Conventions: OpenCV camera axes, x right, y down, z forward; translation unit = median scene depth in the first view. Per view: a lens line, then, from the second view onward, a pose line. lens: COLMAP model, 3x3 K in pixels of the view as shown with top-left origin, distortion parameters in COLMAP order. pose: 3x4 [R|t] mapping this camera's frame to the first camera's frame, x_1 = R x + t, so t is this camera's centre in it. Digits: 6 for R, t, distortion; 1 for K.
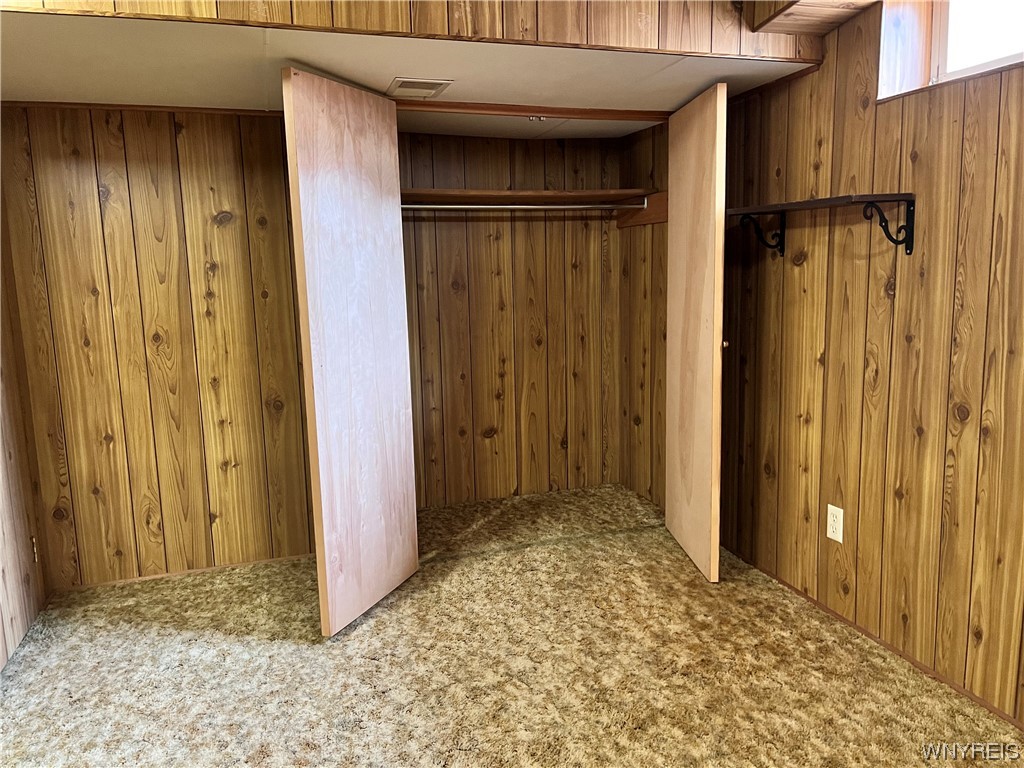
lens RADIAL K [[763.2, 0, 512.7], [0, 763.2, 382.3], [0, 0, 1]] dist [0.007871, -0.000333]
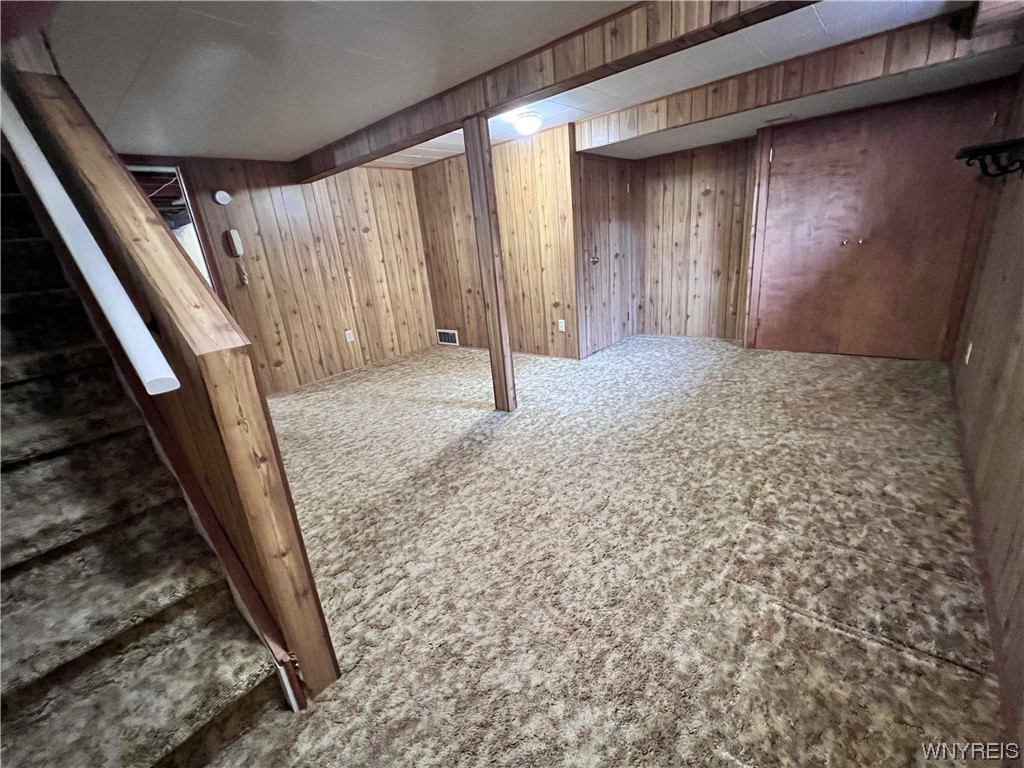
lens RADIAL K [[431.7, 0, 512.4], [0, 431.7, 384.6], [0, 0, 1]] dist [-0.002320, 0.000178]
pose [[0.505948, 0.252053, -0.824916, 0.760825], [-0.053718, 0.963704, 0.261513, 0.063377], [0.860889, -0.087999, 0.501124, -0.356920]]
